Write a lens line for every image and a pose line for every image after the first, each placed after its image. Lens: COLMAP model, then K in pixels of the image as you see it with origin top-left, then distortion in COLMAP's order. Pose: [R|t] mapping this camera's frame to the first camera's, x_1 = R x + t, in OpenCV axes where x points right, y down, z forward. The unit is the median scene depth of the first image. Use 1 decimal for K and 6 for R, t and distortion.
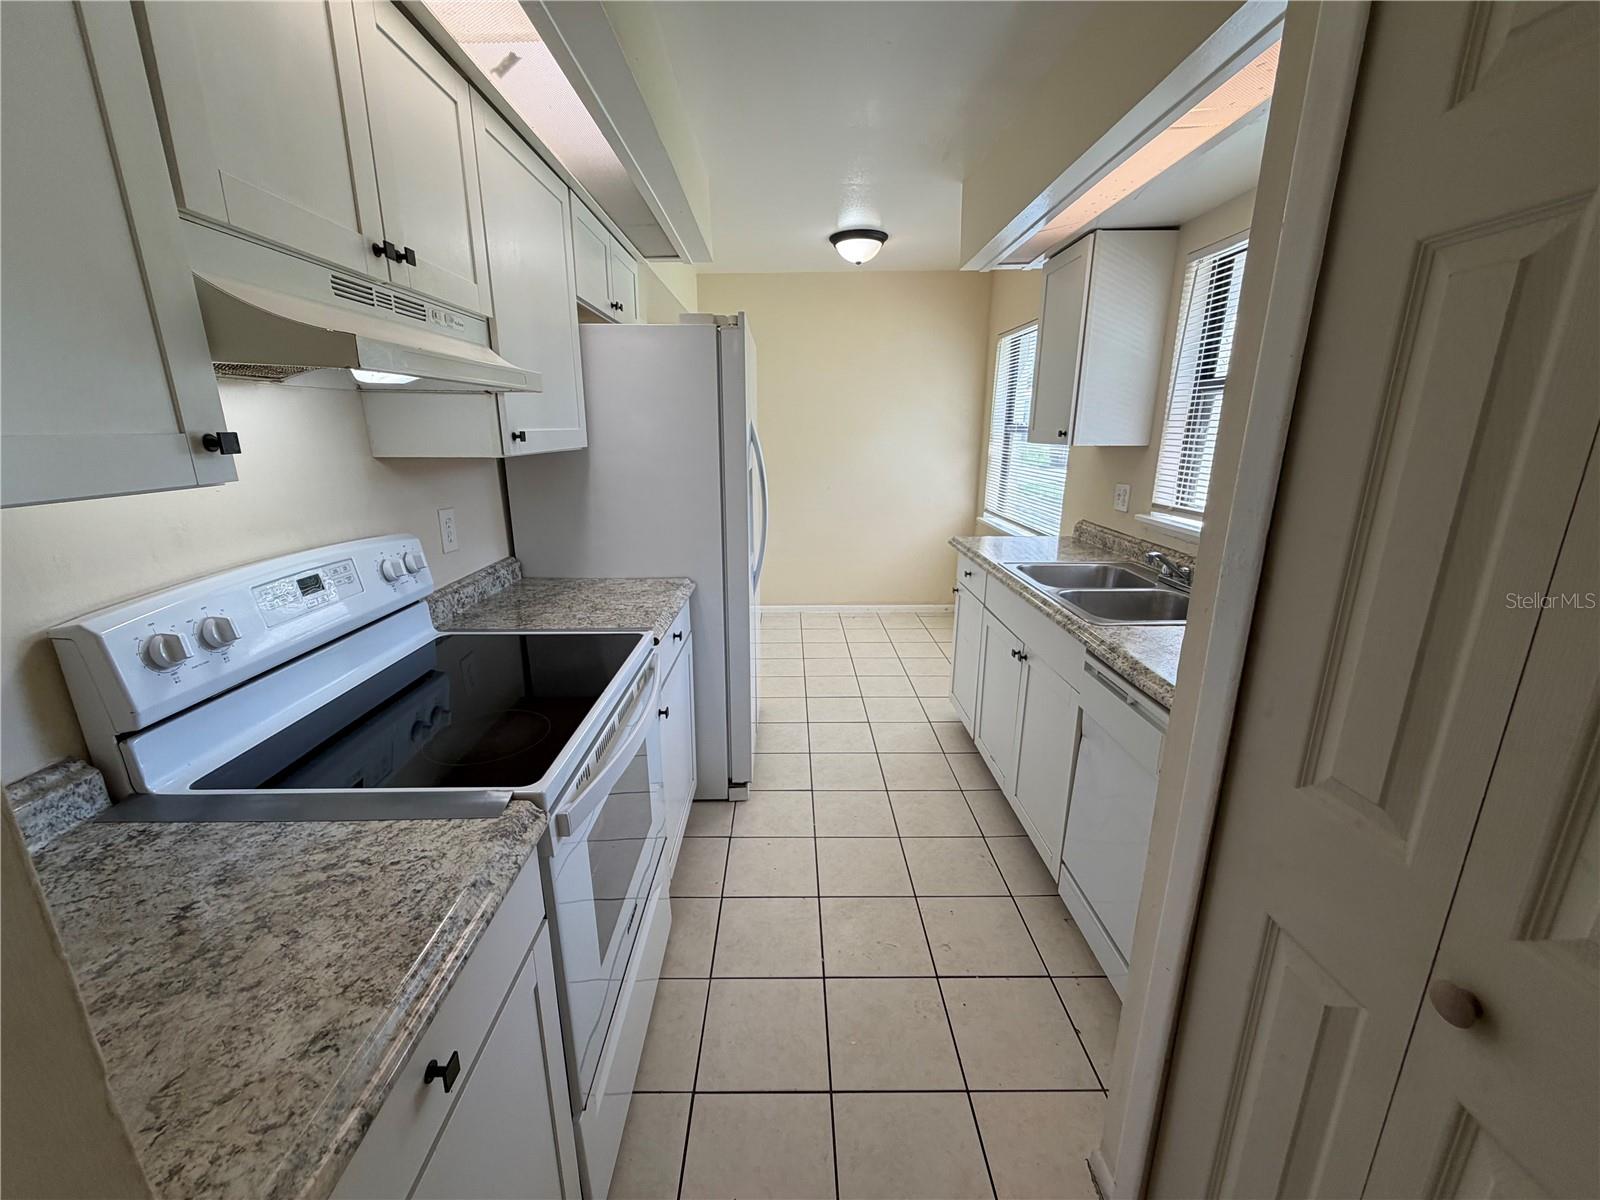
lens RADIAL K [[641.3, 0, 796.5], [0, 641.3, 599.3], [0, 0, 1]] dist [0.001548, 0.000591]
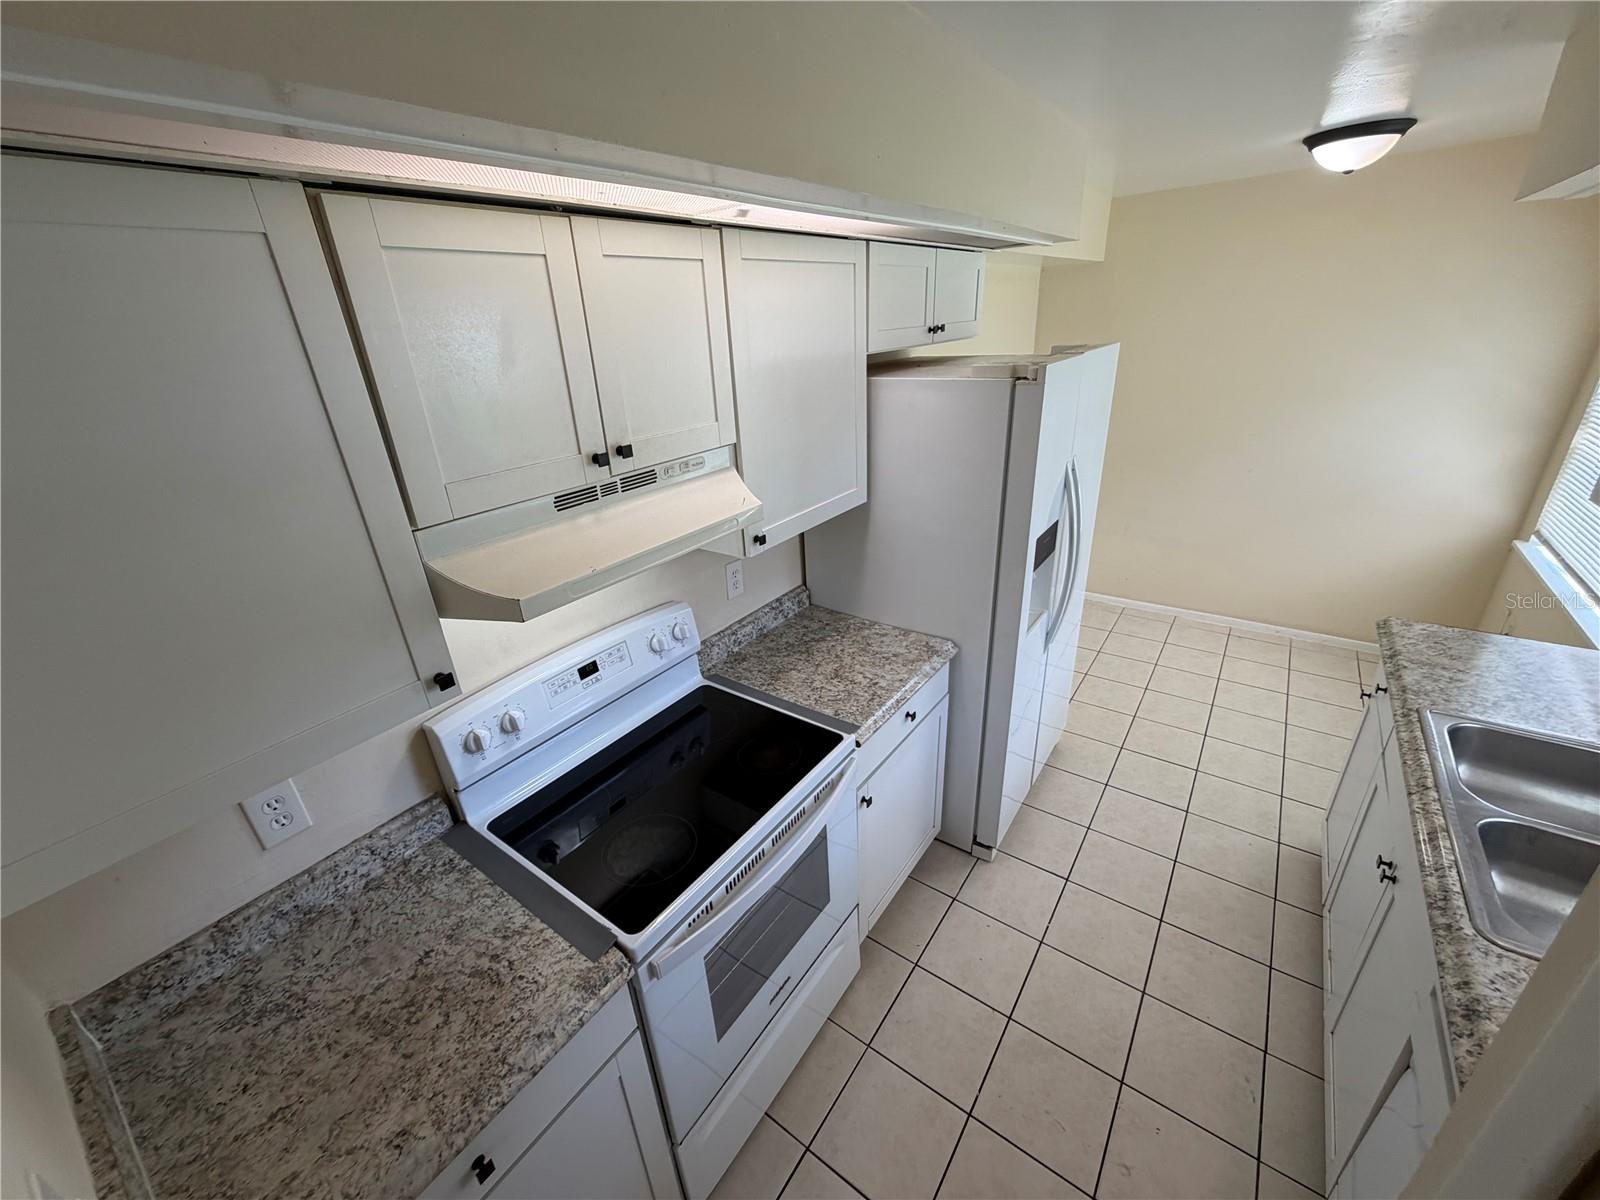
lens RADIAL K [[641.3, 0, 795.5], [0, 641.3, 598.5], [0, 0, 1]] dist [0.001548, 0.000591]
pose [[0.799665, 0.204993, -0.564371, 0.209152], [-0.106148, 0.973377, 0.203150, -0.325172], [0.590990, -0.102545, 0.800135, 0.135511]]
